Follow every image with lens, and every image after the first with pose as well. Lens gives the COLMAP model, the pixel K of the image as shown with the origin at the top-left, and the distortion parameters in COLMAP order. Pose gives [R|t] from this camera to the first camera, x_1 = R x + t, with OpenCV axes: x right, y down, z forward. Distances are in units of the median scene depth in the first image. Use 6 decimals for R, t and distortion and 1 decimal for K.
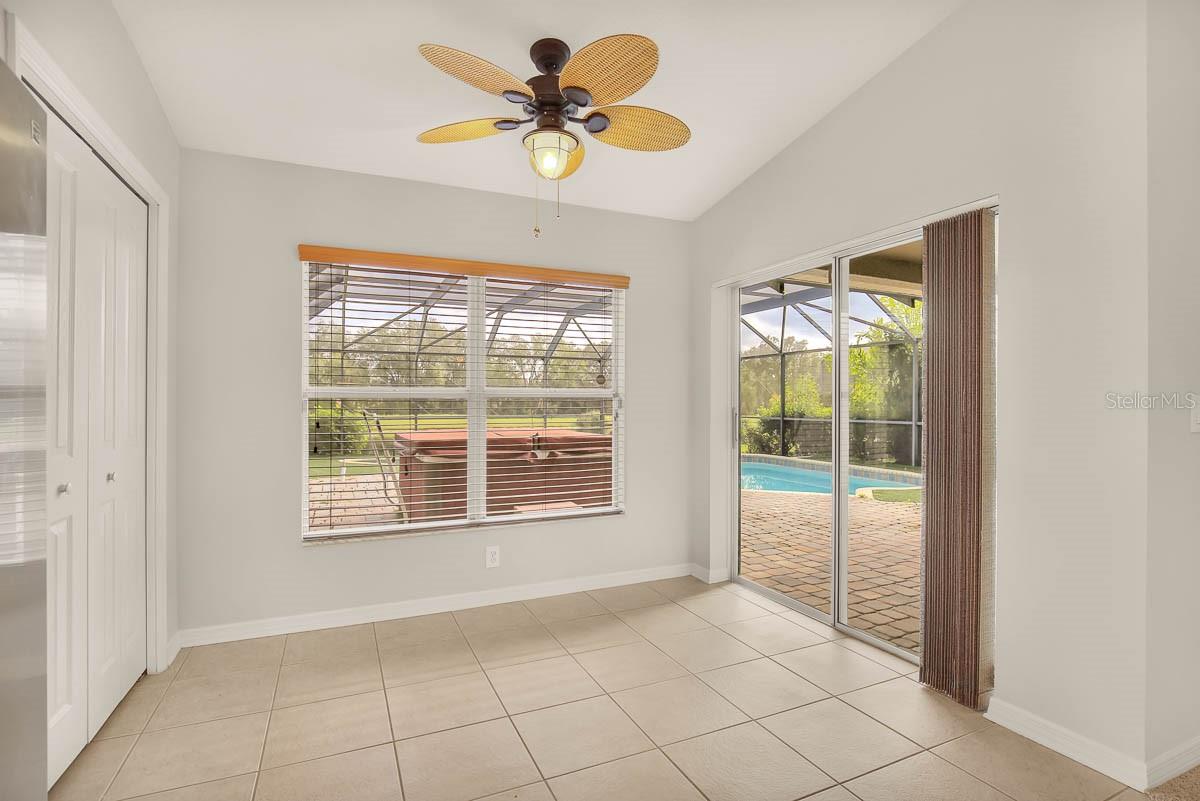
lens RADIAL K [[562.9, 0, 600.0], [0, 562.9, 400.5], [0, 0, 1]] dist [-0.025680, -0.000511]
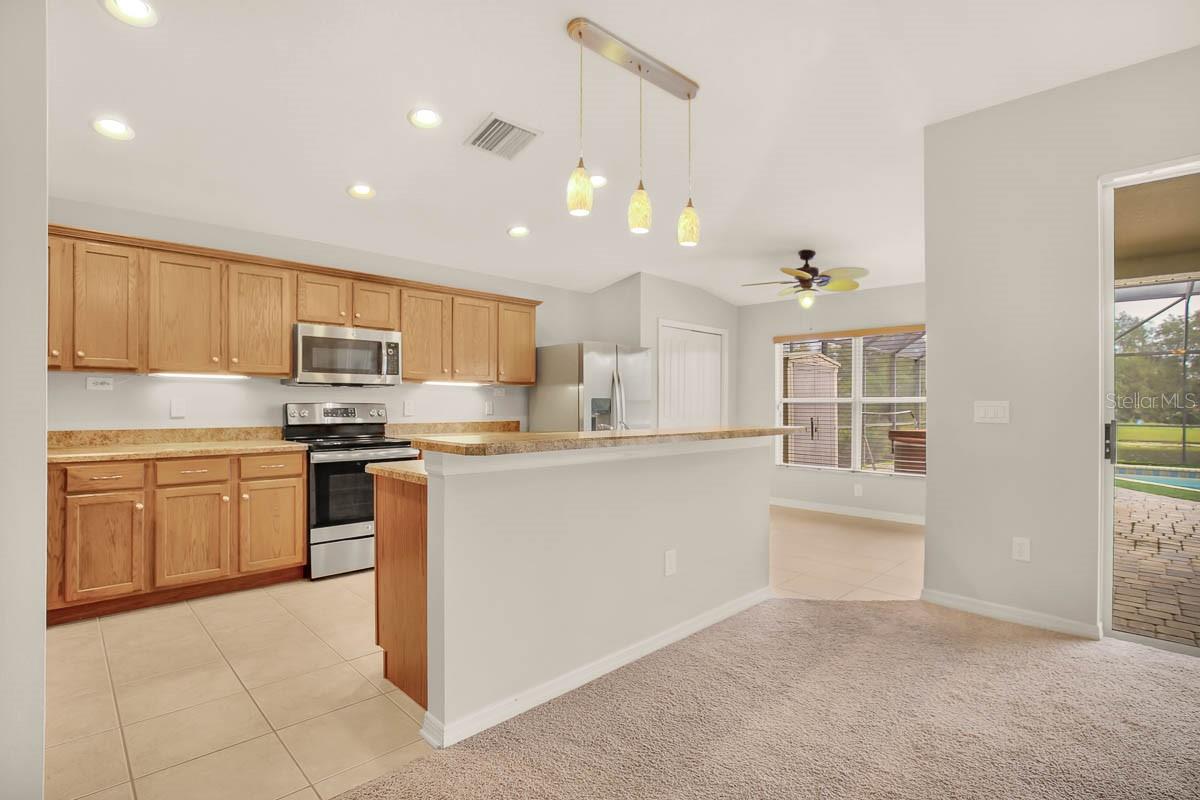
lens RADIAL K [[580.8, 0, 600.0], [0, 580.8, 400.0], [0, 0, 1]] dist [-0.022288, -0.000118]
pose [[0.322747, -0.004918, -0.946472, 1.306878], [-0.001199, 0.999984, -0.005605, -0.002991], [0.946484, 0.002944, 0.322736, -0.404355]]
